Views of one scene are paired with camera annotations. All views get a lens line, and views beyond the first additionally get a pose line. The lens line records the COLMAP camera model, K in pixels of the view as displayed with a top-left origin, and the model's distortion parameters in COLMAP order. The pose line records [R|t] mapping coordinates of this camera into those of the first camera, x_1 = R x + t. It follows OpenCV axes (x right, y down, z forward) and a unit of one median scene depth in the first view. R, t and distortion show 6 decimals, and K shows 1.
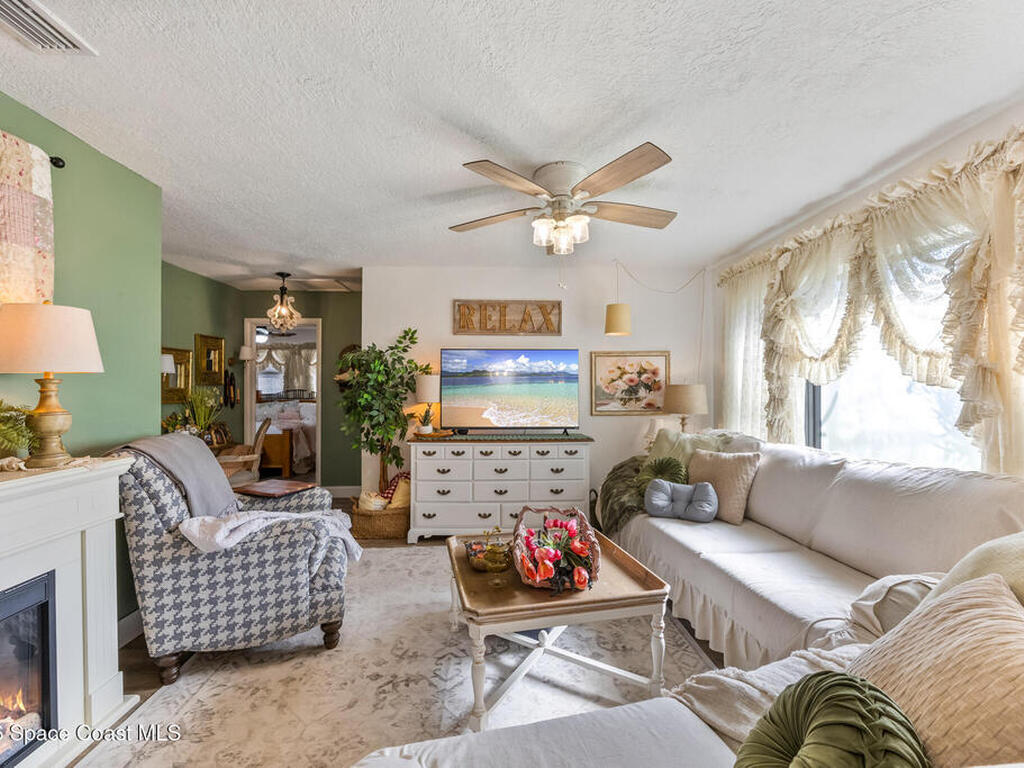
lens RADIAL K [[441.2, 0, 506.0], [0, 441.2, 381.3], [0, 0, 1]] dist [-0.000644, 0.000133]
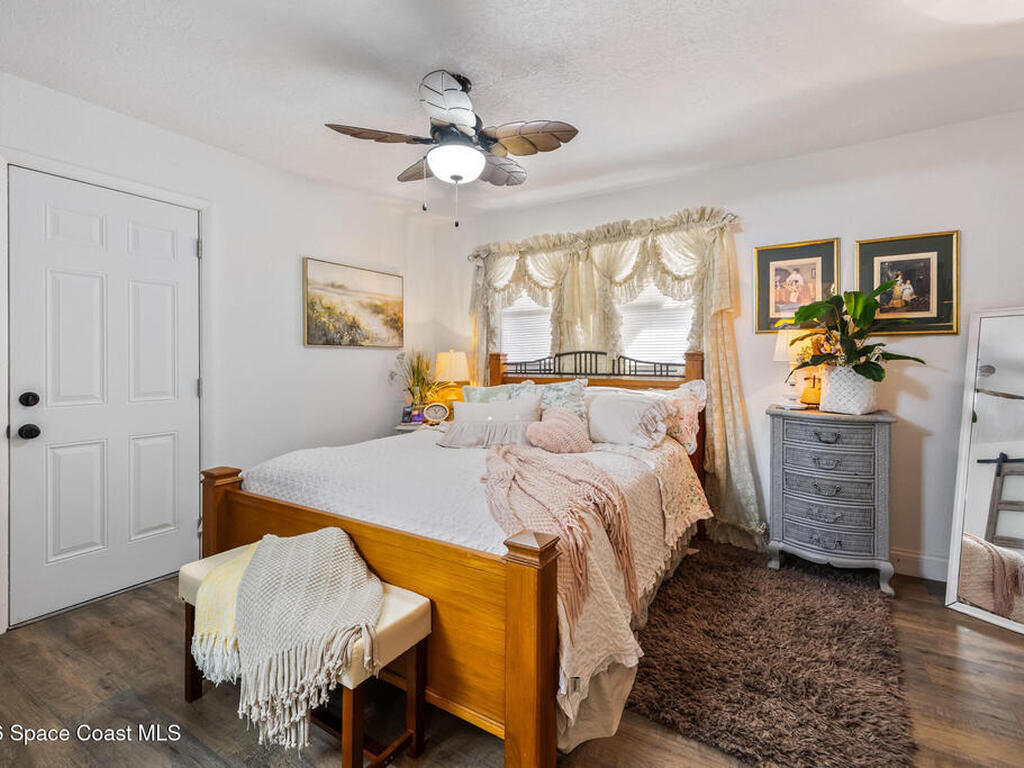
lens RADIAL K [[488.0, 0, 515.5], [0, 488.0, 360.6], [0, 0, 1]] dist [-0.000928, 0.000034]
pose [[0.833658, 0.001284, -0.552280, -0.665311], [0.005030, 0.999938, 0.009917, 0.052653], [0.552258, -0.011045, 0.833600, 1.420686]]
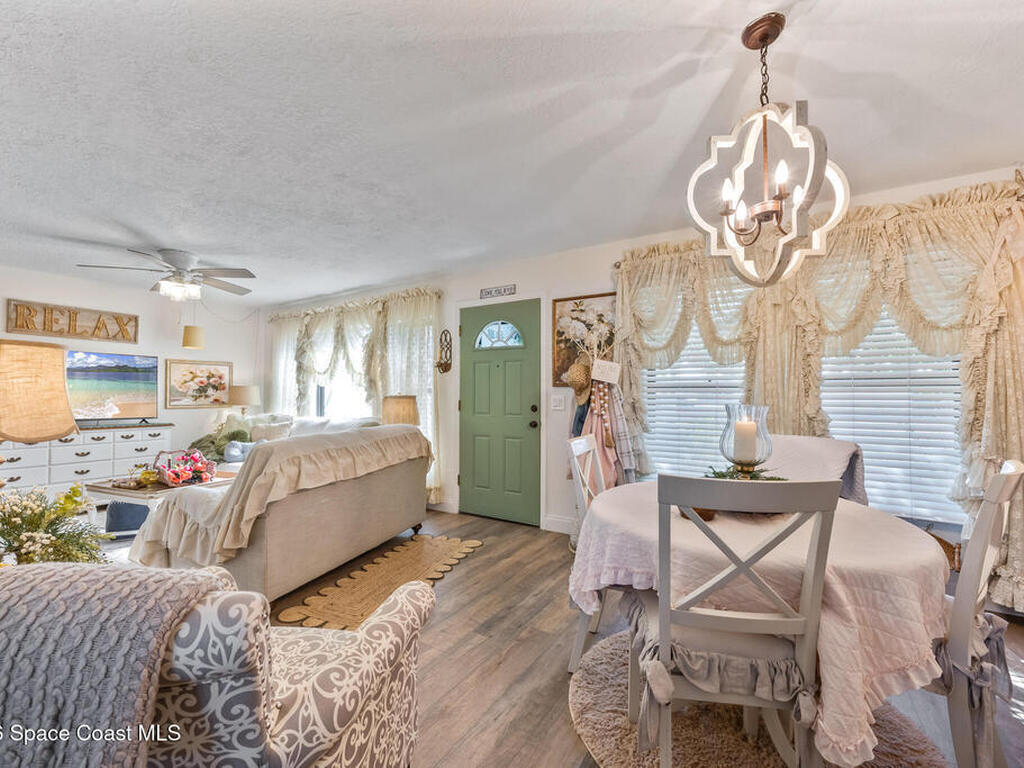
lens RADIAL K [[445.3, 0, 509.4], [0, 445.3, 387.4], [0, 0, 1]] dist [0.000279, -0.000004]
pose [[0.559556, 0.020170, 0.828547, -0.355797], [-0.014081, 0.999791, -0.014829, 0.023098], [-0.828673, -0.003369, 0.559723, -0.608761]]
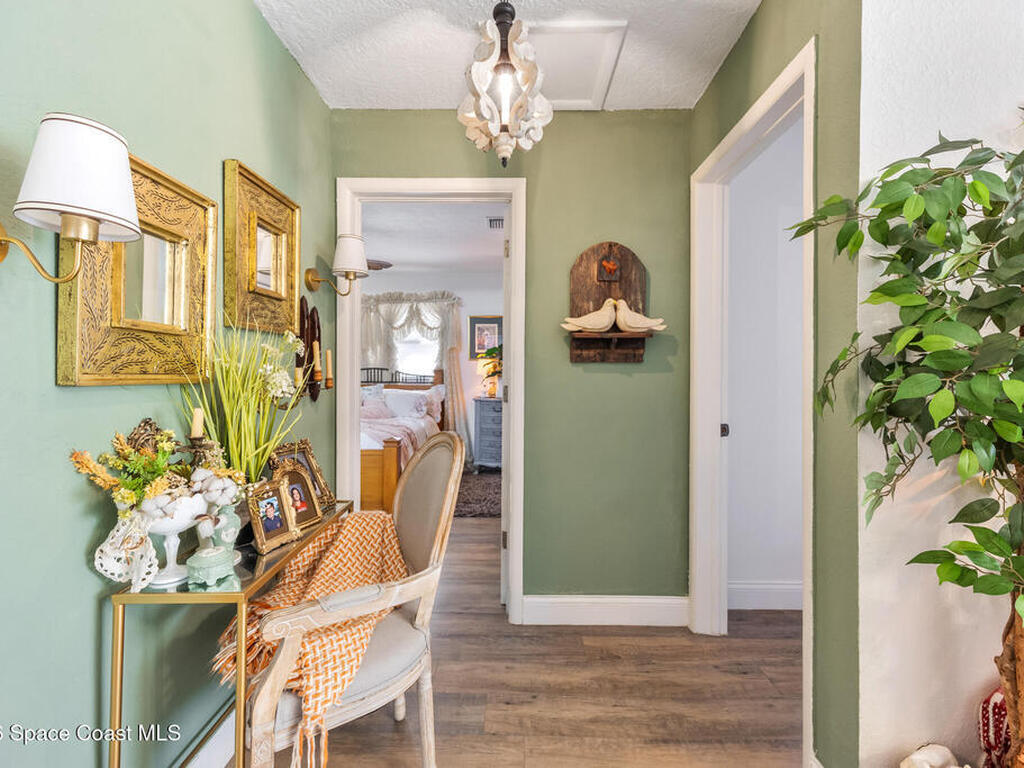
lens RADIAL K [[470.2, 0, 514.0], [0, 470.2, 370.7], [0, 0, 1]] dist [0.000003, 0.000020]
pose [[0.999180, 0.005030, -0.040179, -0.571998], [-0.004818, 0.999974, 0.005371, 0.042853], [0.040205, -0.005173, 0.999178, 0.795226]]
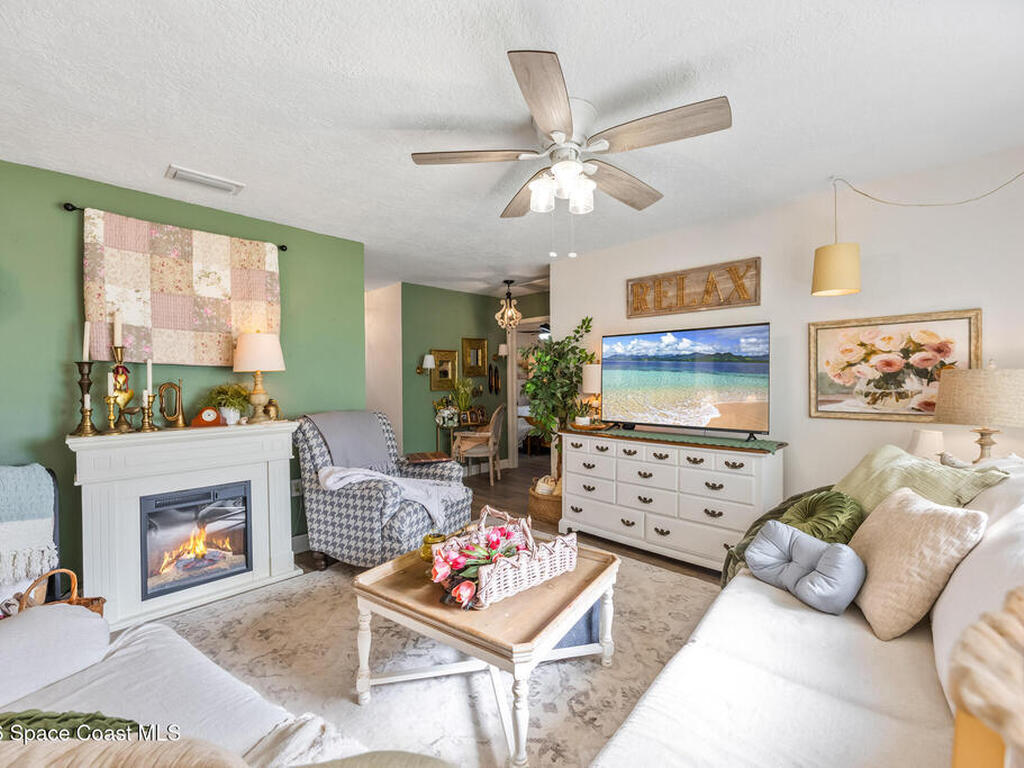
lens RADIAL K [[441.2, 0, 506.0], [0, 441.2, 381.3], [0, 0, 1]] dist [-0.000644, 0.000133]
pose [[0.683451, 0.000945, -0.729995, 0.412614], [0.016127, 0.999736, 0.016393, 0.003924], [0.729818, -0.022976, 0.683255, 0.221342]]
